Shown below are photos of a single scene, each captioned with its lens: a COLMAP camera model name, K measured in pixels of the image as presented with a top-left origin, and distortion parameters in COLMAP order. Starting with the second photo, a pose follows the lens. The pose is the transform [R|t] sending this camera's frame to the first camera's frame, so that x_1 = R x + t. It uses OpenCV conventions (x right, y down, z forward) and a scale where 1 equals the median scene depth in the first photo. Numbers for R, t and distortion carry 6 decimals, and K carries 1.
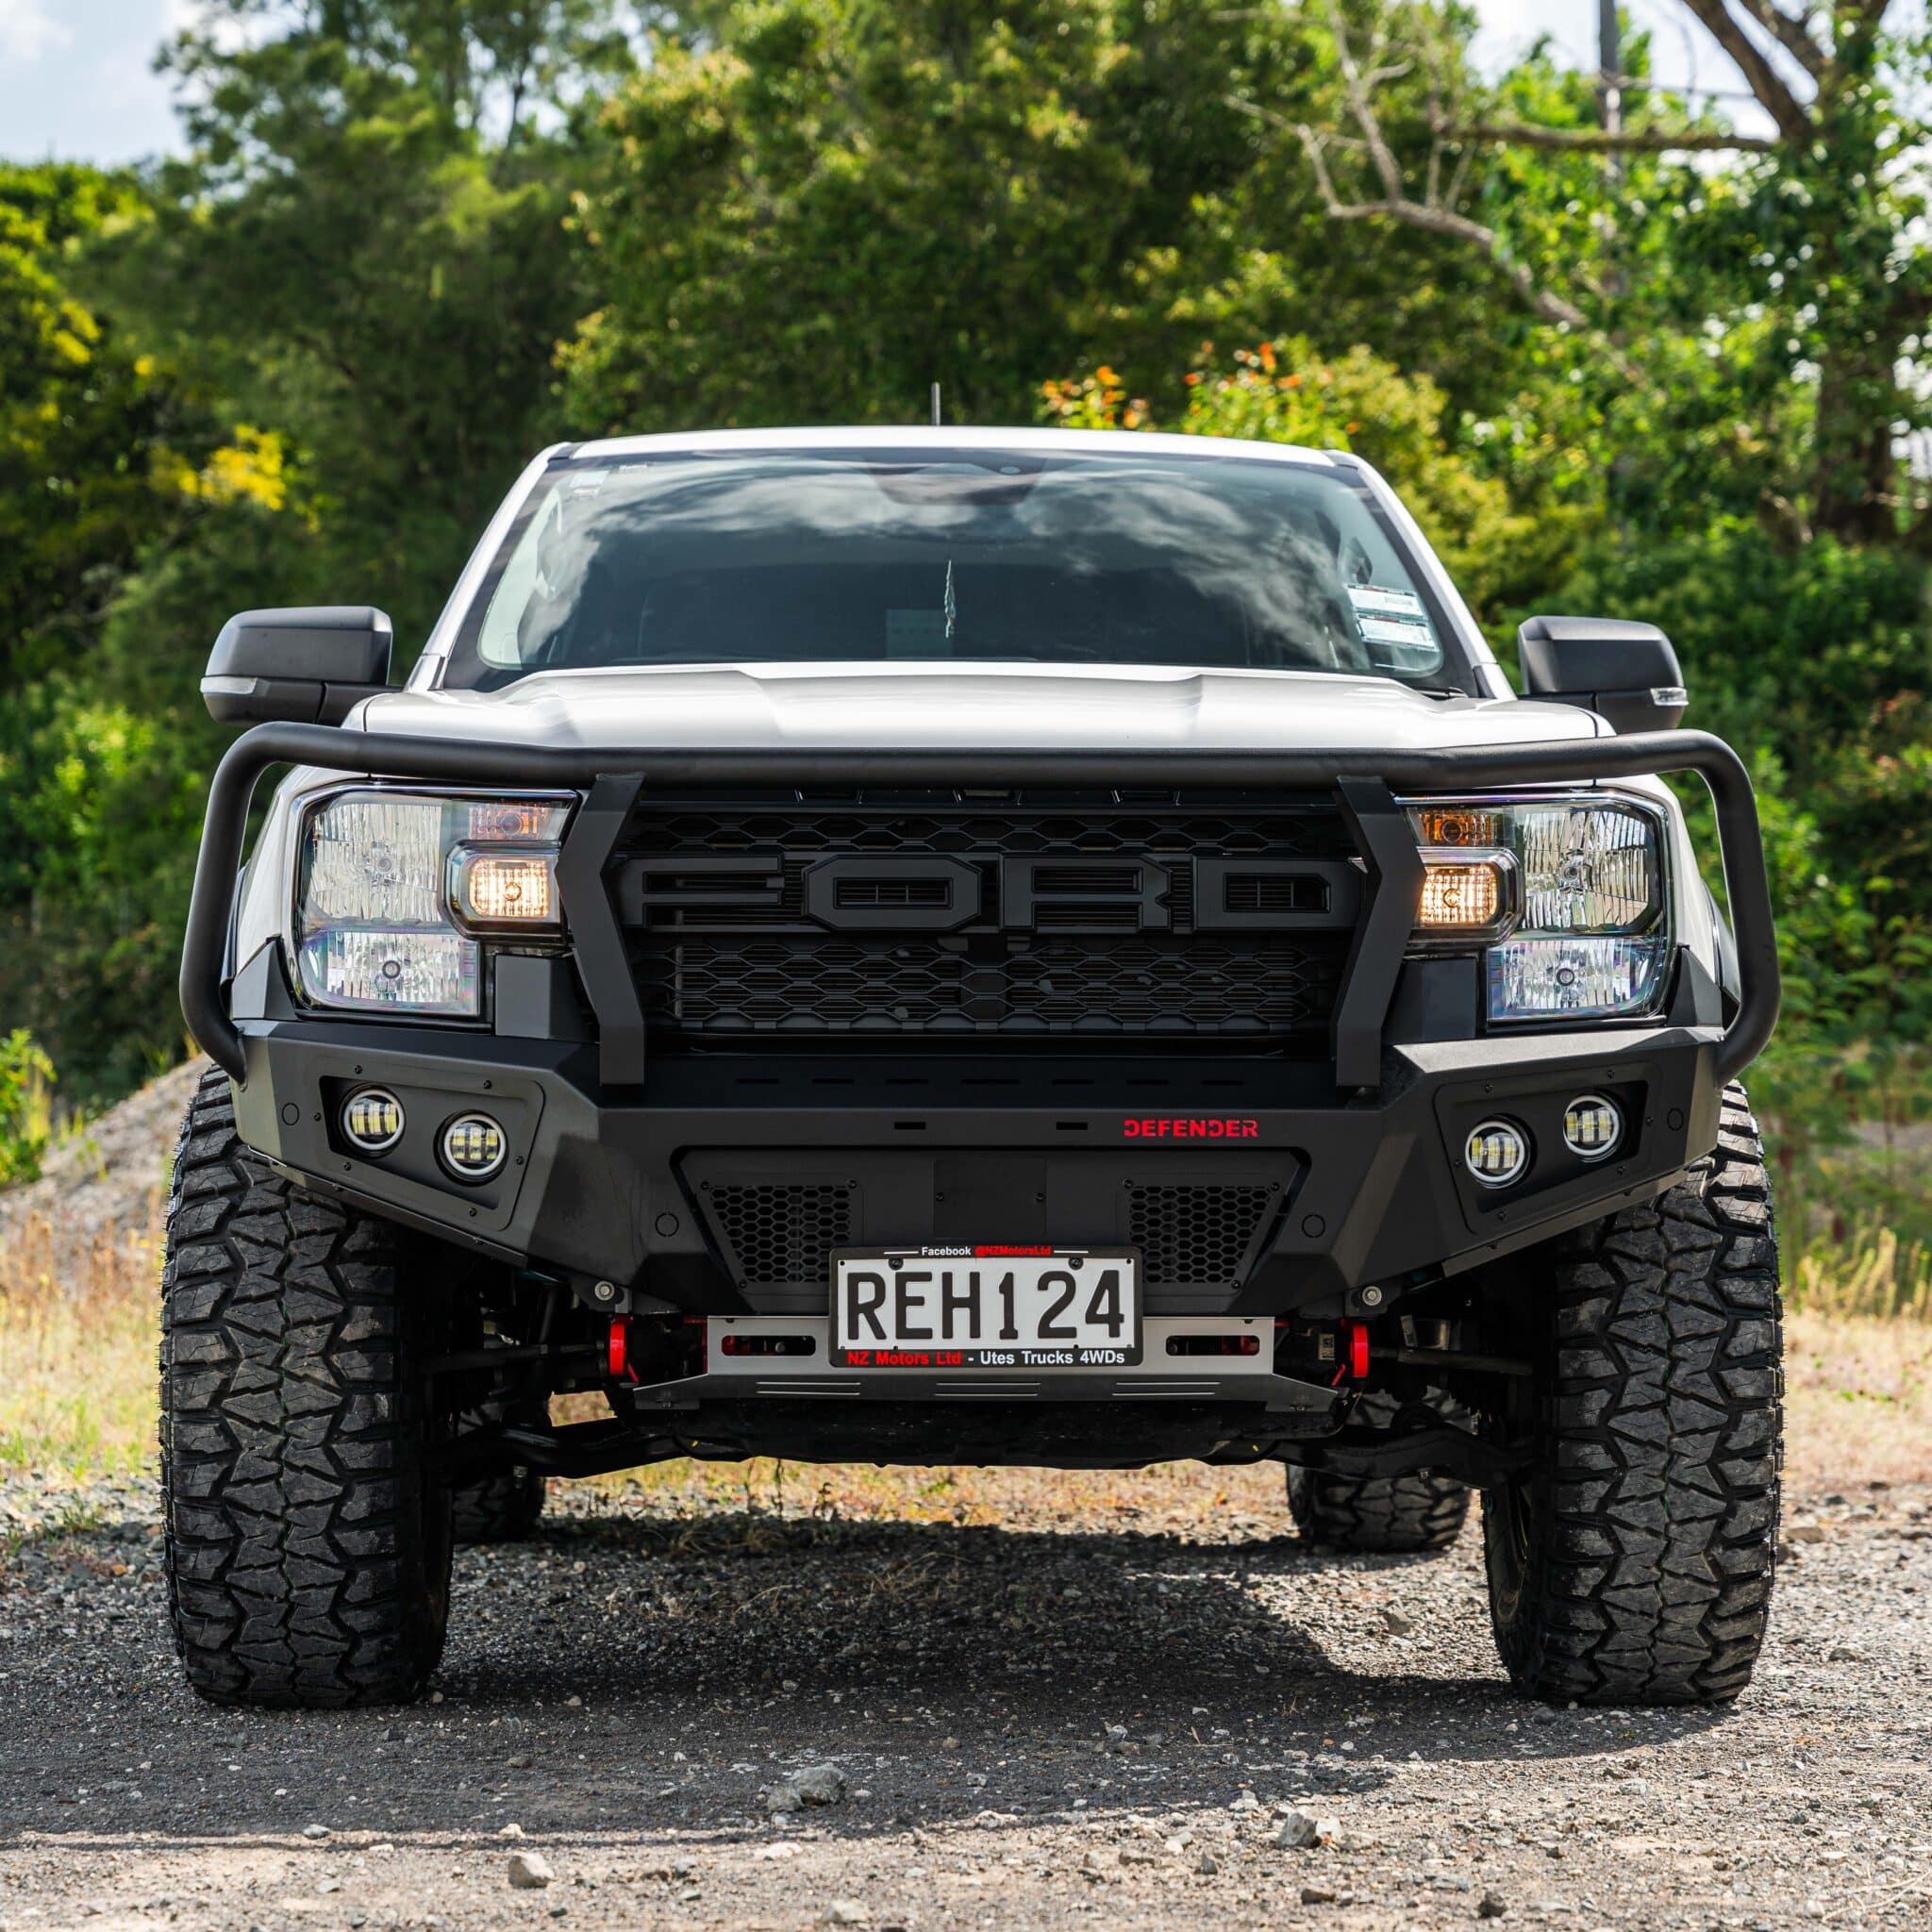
lens RADIAL K [[5909.4, 0, 825.8], [0, 5909.4, 893.0], [0, 0, 1]] dist [0.061817, 1.210963]
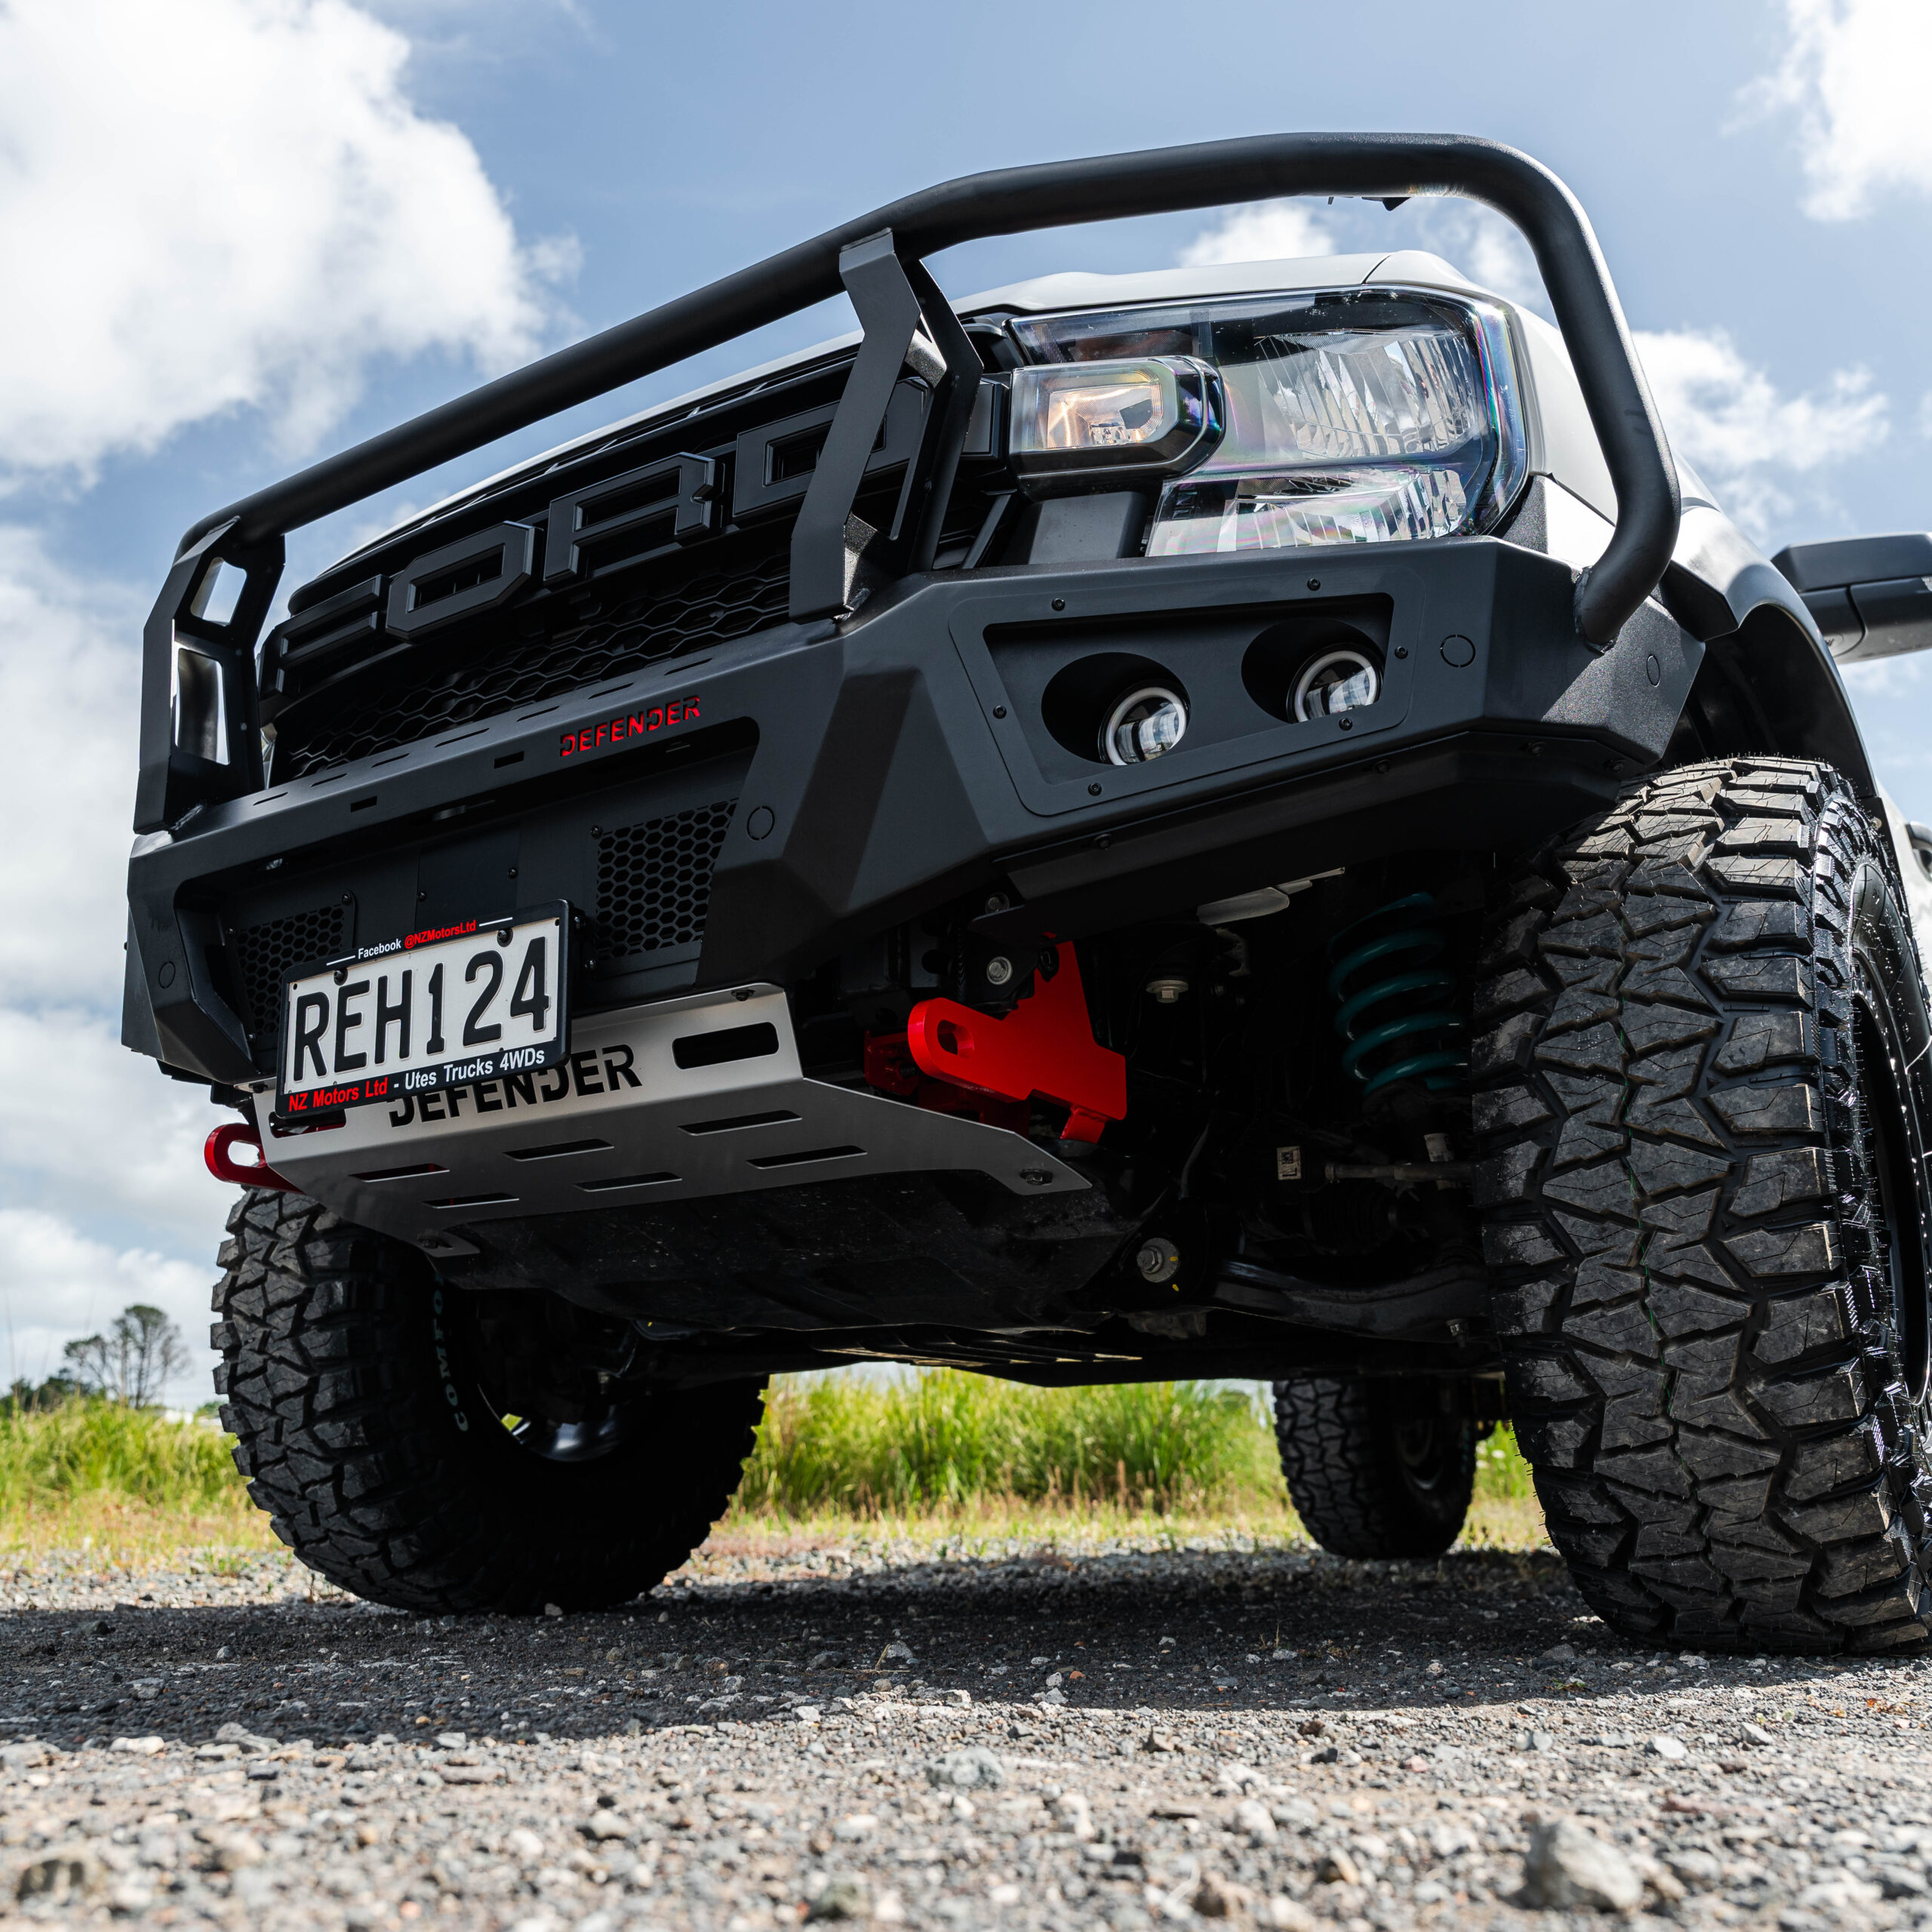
lens RADIAL K [[1943.6, 0, 966.0], [0, 1943.6, 966.0], [0, 0, 1]] dist [-0.003824, -0.025018]
pose [[0.820436, -0.163199, -0.547952, 0.214564], [0.026179, 0.968113, -0.249141, 0.124666], [0.571139, 0.190059, 0.798547, 0.831820]]
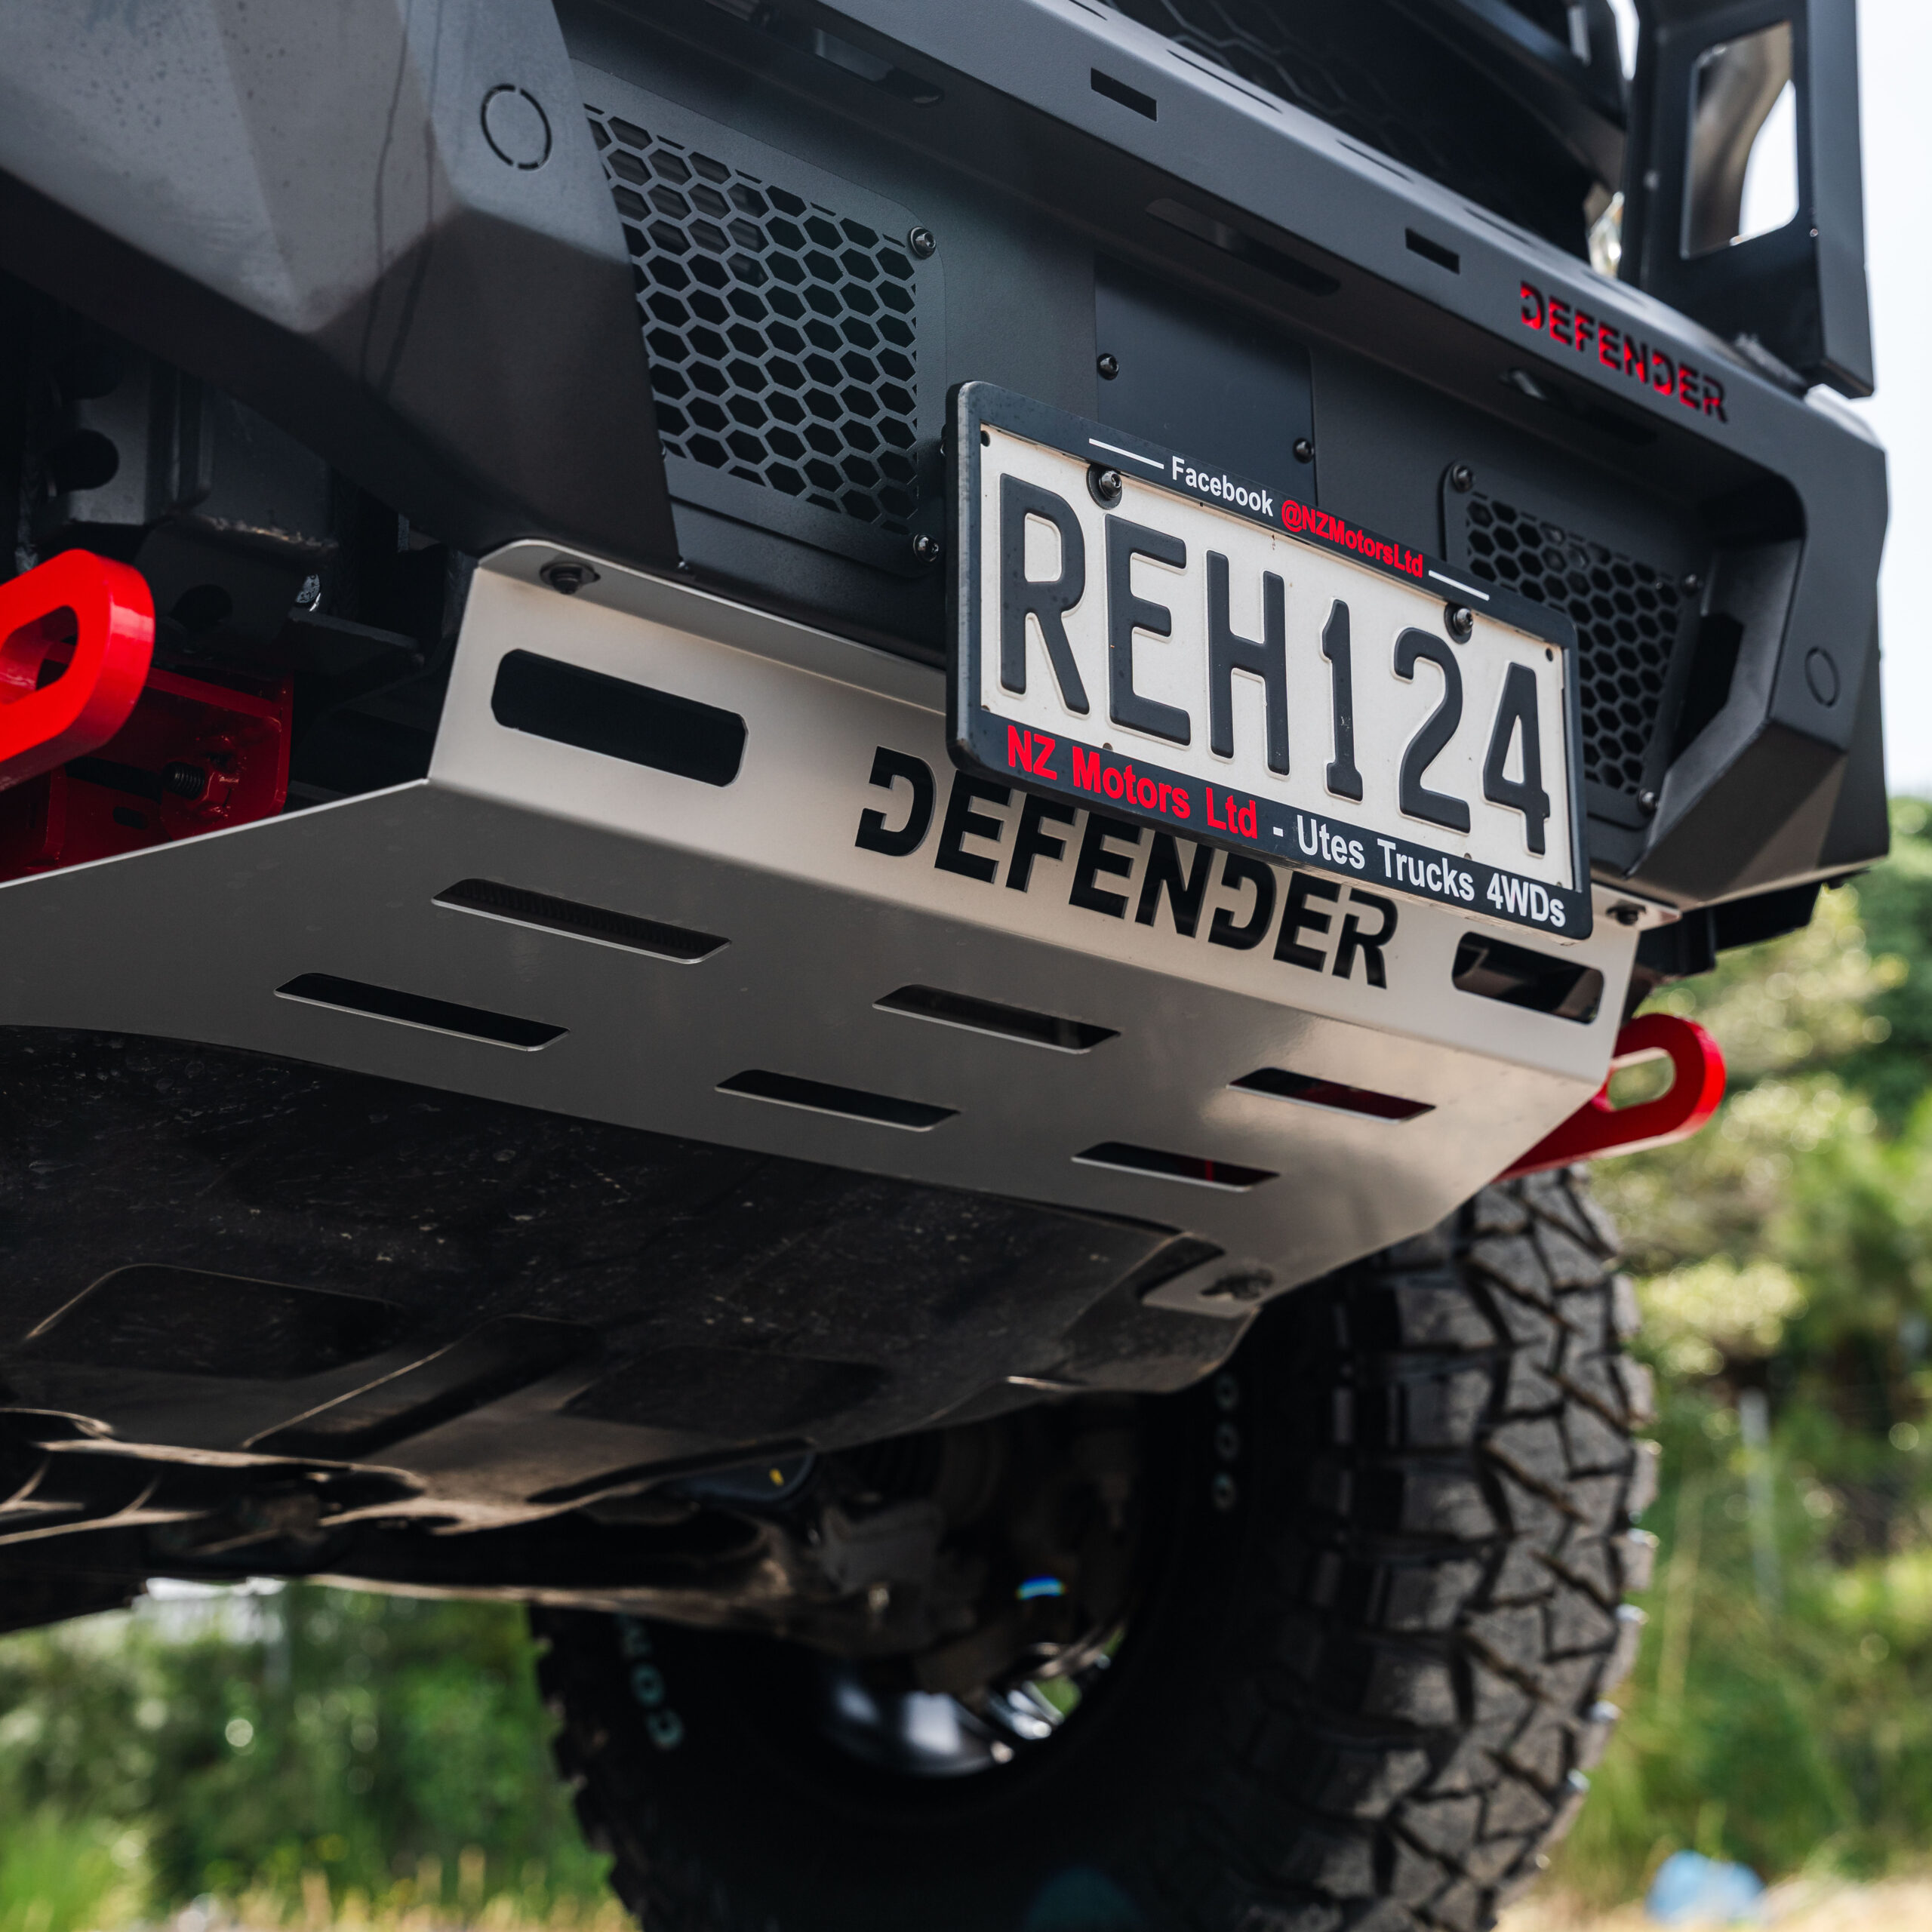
lens RADIAL K [[3576.2, 0, 966.0], [0, 3576.2, 966.0], [0, 0, 1]] dist [0.024640, -0.028057]
pose [[0.710018, 0.164099, 0.684796, -0.114697], [0.006794, 0.970827, -0.239685, 0.129323], [-0.704150, 0.174833, 0.688190, 0.868750]]
